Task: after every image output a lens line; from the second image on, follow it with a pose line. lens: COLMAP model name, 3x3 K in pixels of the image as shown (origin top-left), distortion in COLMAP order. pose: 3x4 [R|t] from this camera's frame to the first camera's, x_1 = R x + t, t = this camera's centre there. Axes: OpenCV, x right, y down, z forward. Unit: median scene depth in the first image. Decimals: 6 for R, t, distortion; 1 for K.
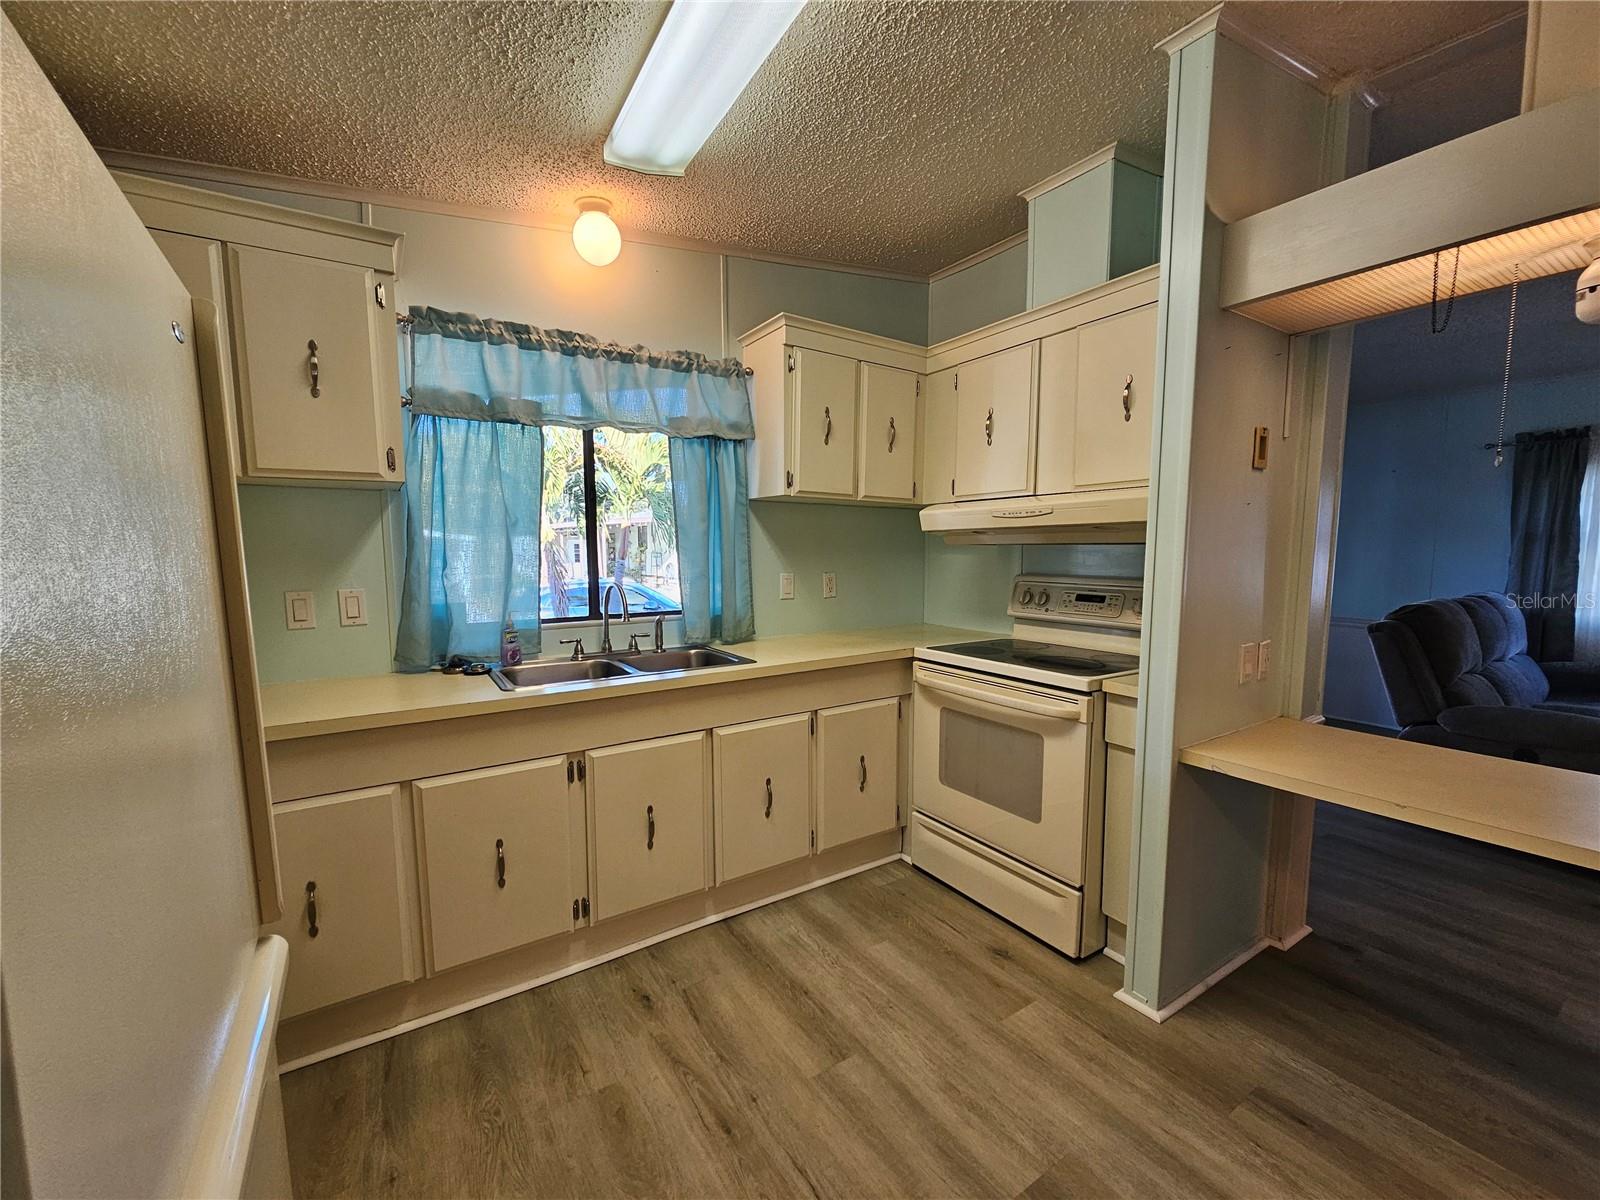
lens RADIAL K [[652.4, 0, 796.3], [0, 652.4, 610.9], [0, 0, 1]] dist [-0.002957, 0.001296]
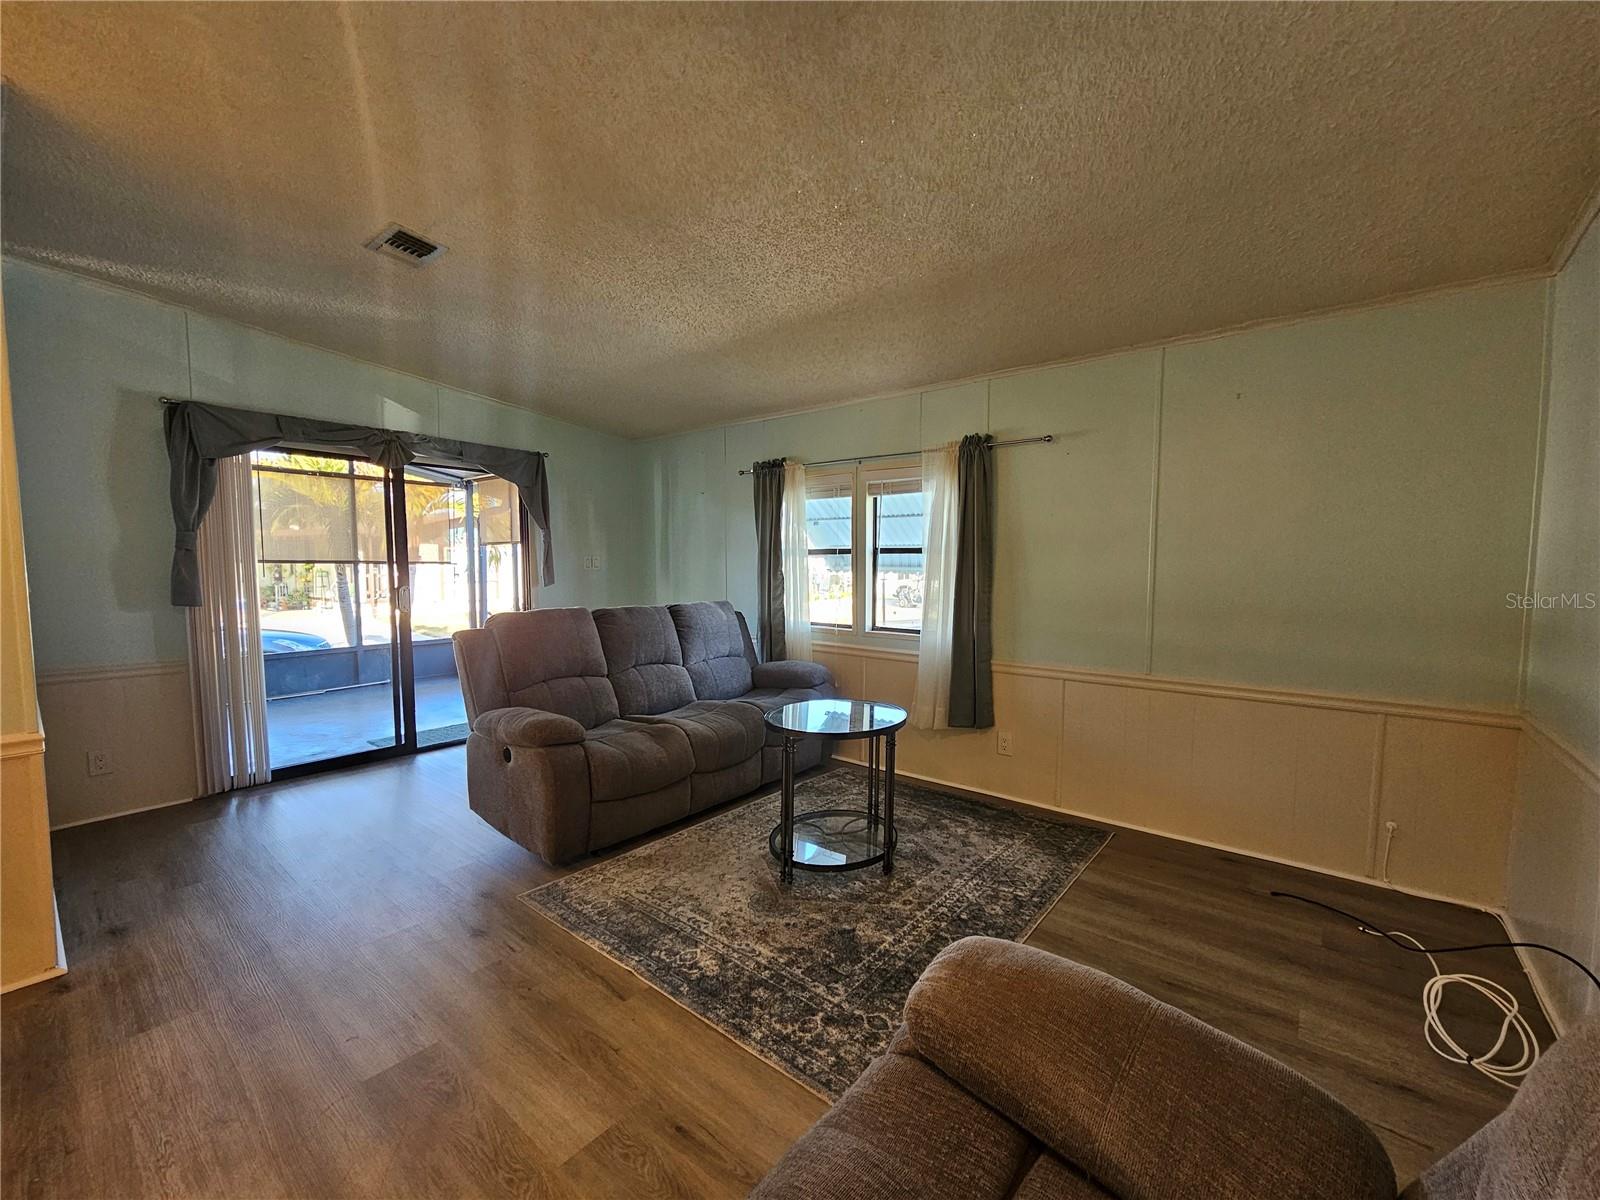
lens RADIAL K [[652.4, 0, 798.5], [0, 652.4, 615.0], [0, 0, 1]] dist [-0.002957, 0.001296]
pose [[0.951943, -0.015981, 0.305859, 1.546588], [0.024645, 0.999396, -0.024485, 0.045627], [-0.305283, 0.030846, 0.951762, -0.188550]]
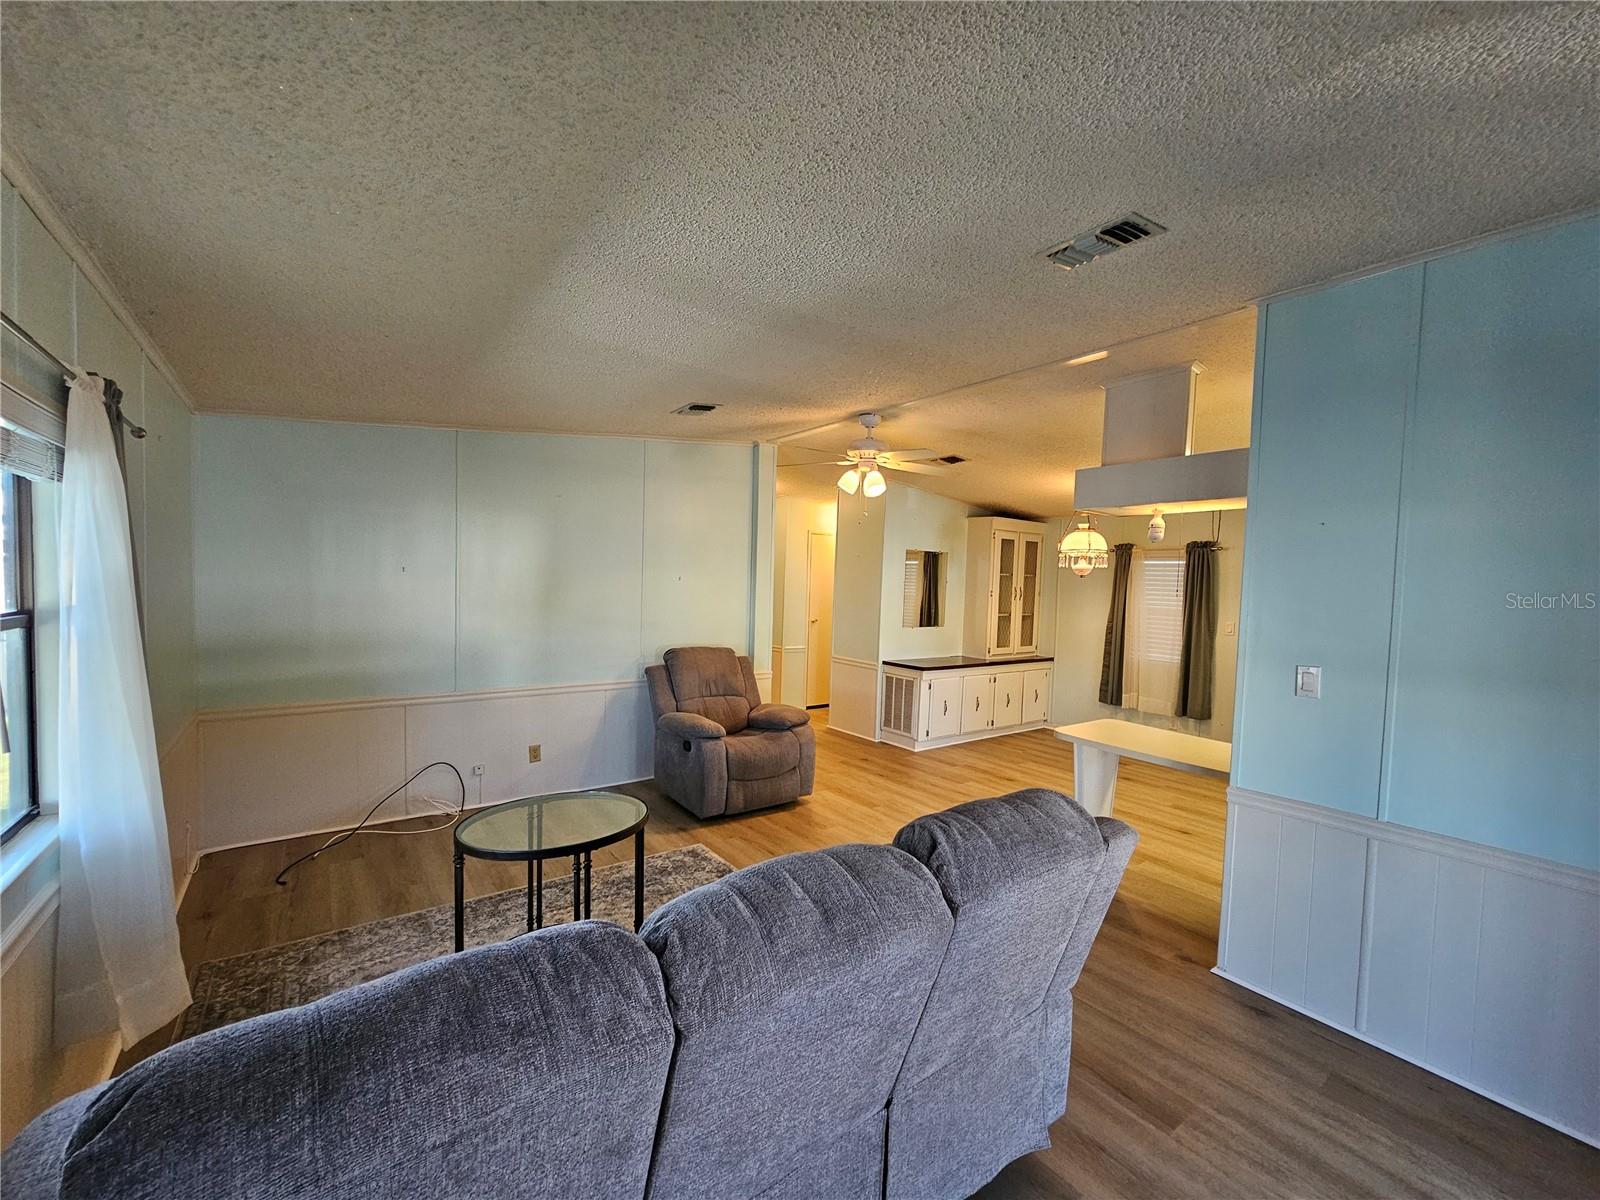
lens RADIAL K [[652.4, 0, 793.0], [0, 652.4, 613.7], [0, 0, 1]] dist [-0.002957, 0.001296]
pose [[-0.997933, -0.024244, -0.059513, 1.688038], [-0.032931, 0.988191, 0.149649, -0.304632], [0.055182, 0.151300, -0.986946, 2.092865]]
